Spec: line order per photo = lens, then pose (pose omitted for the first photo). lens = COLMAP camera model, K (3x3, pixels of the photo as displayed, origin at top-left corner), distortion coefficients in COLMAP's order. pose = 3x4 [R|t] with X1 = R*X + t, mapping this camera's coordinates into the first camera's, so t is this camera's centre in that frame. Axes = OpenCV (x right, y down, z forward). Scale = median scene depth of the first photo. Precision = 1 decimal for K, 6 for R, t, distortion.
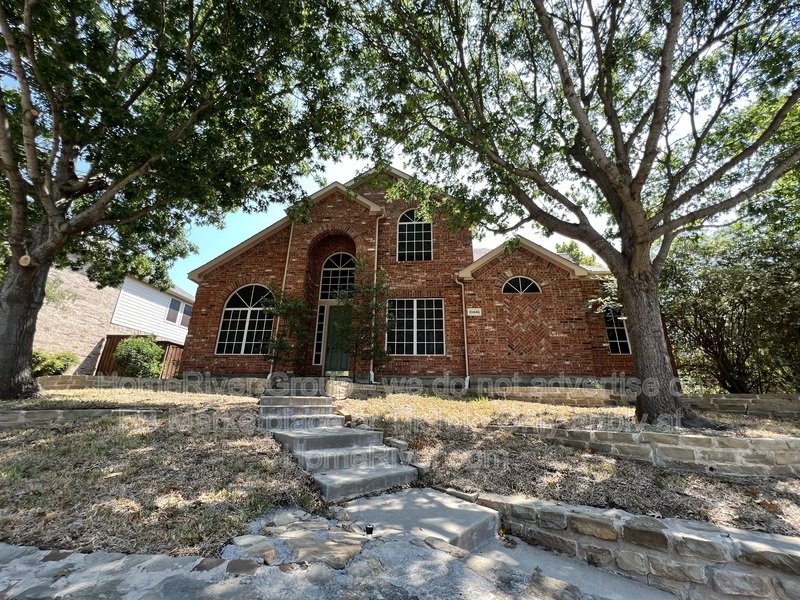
lens RADIAL K [[324.5, 0, 397.1], [0, 324.5, 302.8], [0, 0, 1]] dist [0.000817, 0.000112]
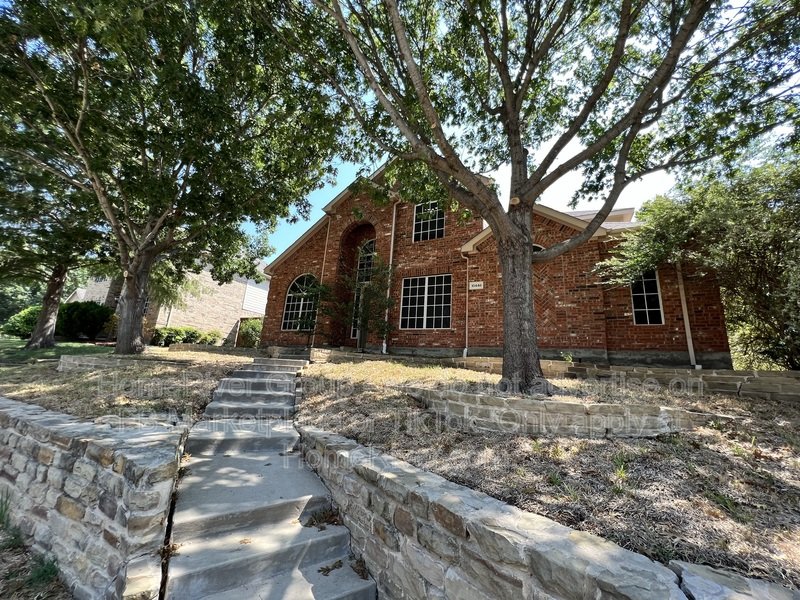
lens RADIAL K [[324.5, 0, 397.1], [0, 324.5, 302.8], [0, 0, 1]] dist [0.000817, 0.000112]
pose [[0.924759, -0.042156, -0.378211, 0.371181], [0.066831, 0.996390, 0.052349, 0.012061], [0.374639, -0.073686, 0.924238, -0.020724]]
